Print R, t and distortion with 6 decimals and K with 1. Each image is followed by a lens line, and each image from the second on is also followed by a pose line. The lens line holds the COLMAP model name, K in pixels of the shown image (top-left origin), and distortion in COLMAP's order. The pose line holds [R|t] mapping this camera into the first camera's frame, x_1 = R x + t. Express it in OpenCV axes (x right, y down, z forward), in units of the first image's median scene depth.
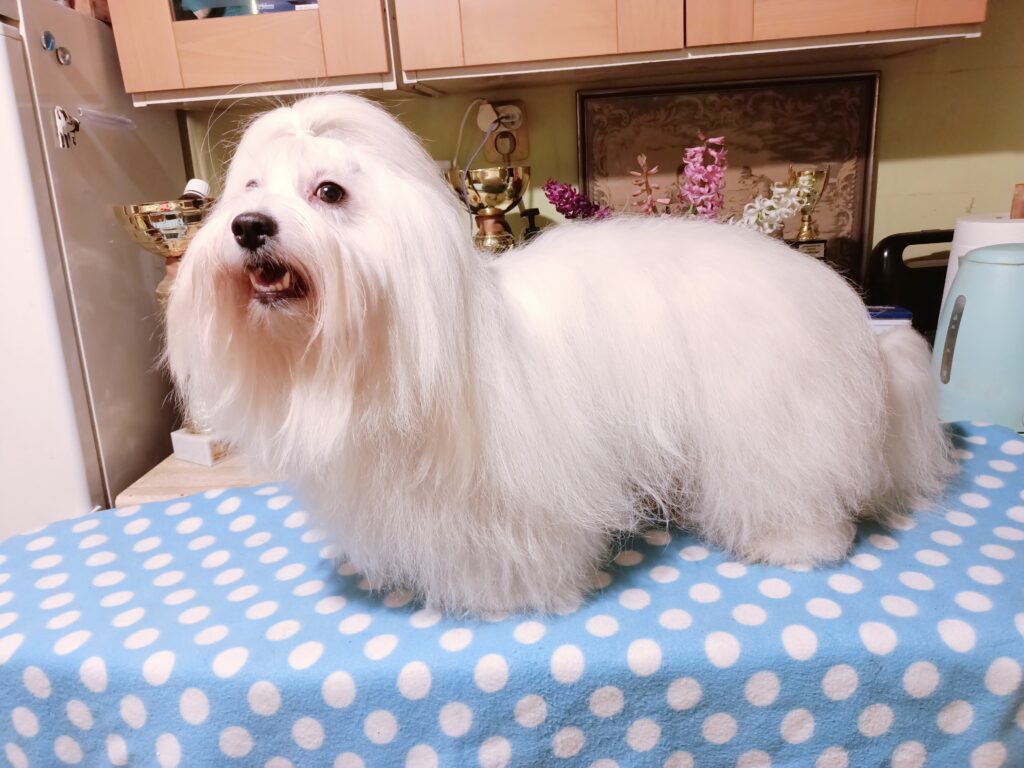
lens RADIAL K [[767.8, 0, 513.0], [0, 767.8, 381.3], [0, 0, 1]] dist [0.051548, -0.069533]
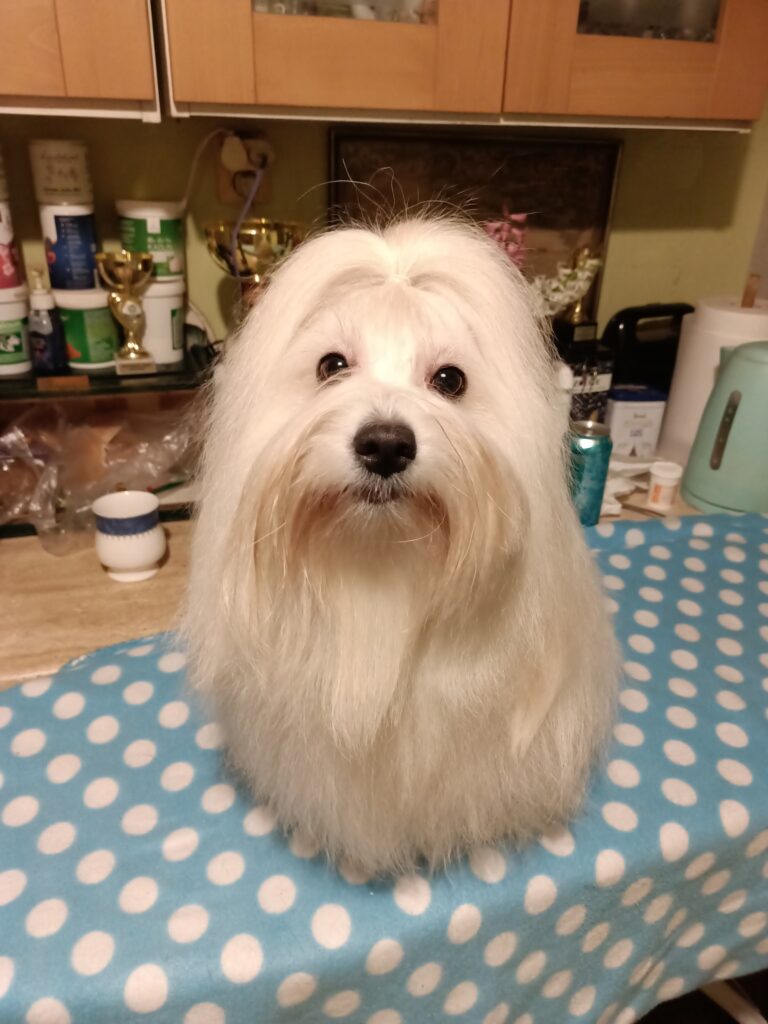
lens RADIAL K [[786.1, 0, 384.0], [0, 786.1, 512.0], [0, 0, 1]] dist [-0.000838, 0.008668]
pose [[0.928474, -0.076607, 0.363411, -0.216315], [0.016706, 0.986120, 0.165192, -0.100276], [-0.371022, -0.147305, 0.916866, 0.115407]]
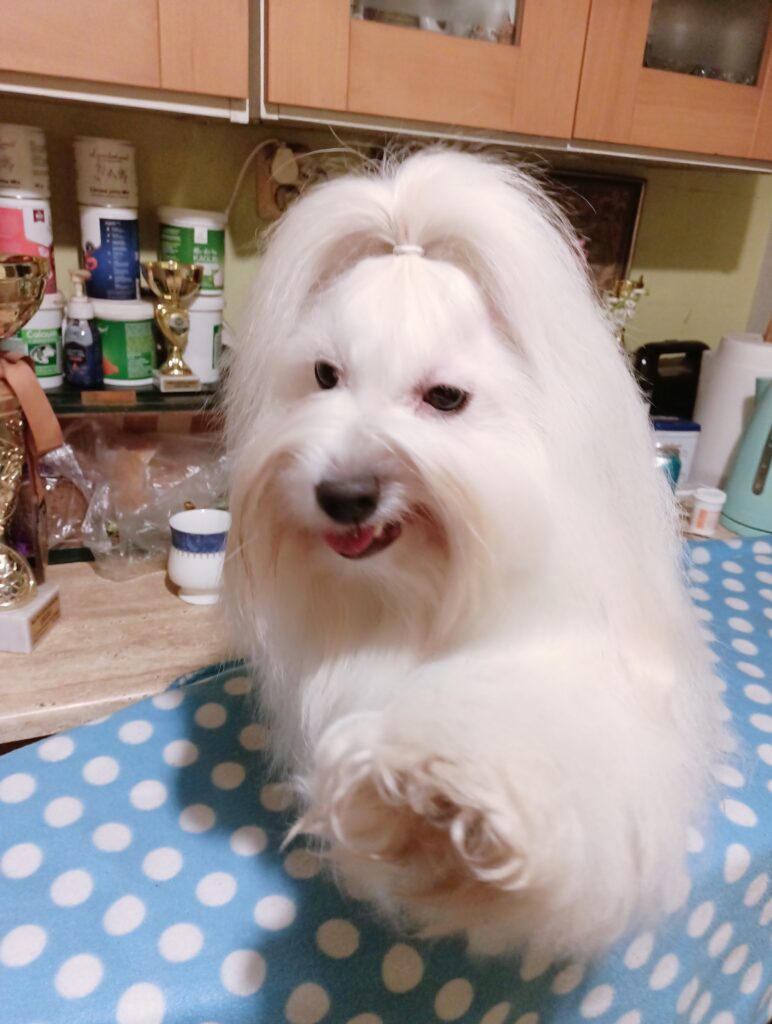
lens RADIAL K [[845.2, 0, 417.1], [0, 845.2, 551.1], [0, 0, 1]] dist [0.009584, 0.003976]
pose [[0.863808, -0.070587, 0.498852, -0.373549], [0.006760, 0.991672, 0.128615, -0.060806], [-0.503776, -0.107726, 0.857091, 0.144529]]
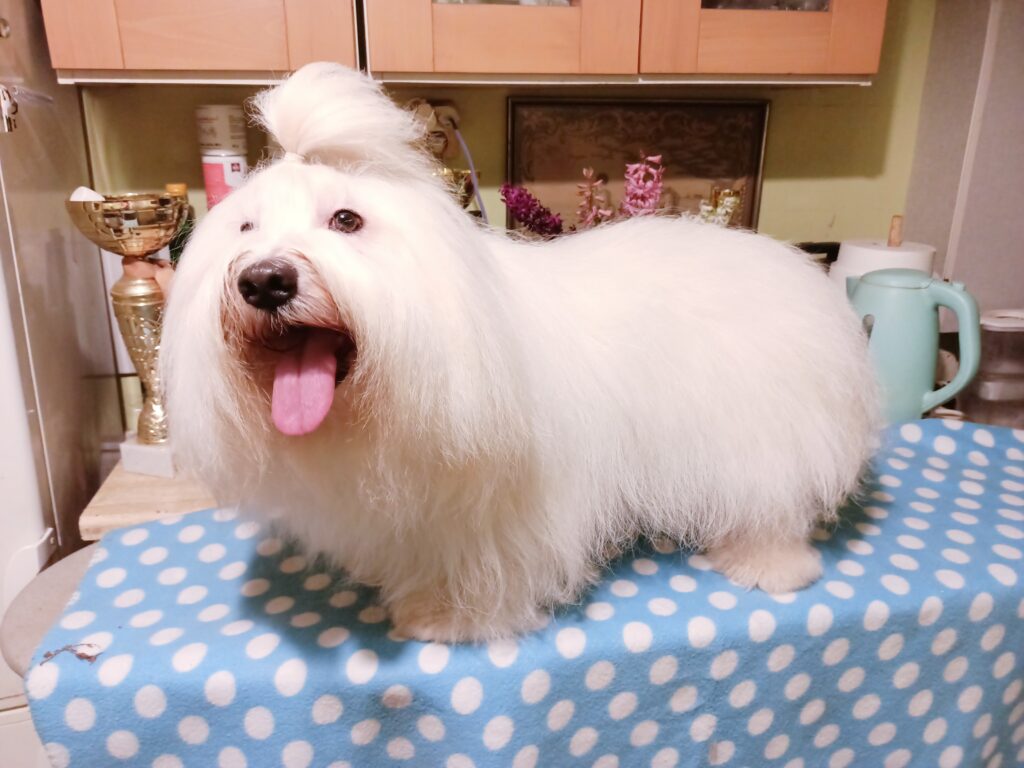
lens RADIAL K [[754.9, 0, 504.8], [0, 754.9, 384.9], [0, 0, 1]] dist [0.015461, -0.002170]
pose [[0.970761, -0.013766, 0.239654, -0.172031], [0.003610, 0.999079, 0.042766, -0.034336], [-0.240022, -0.040651, 0.969916, 0.004878]]
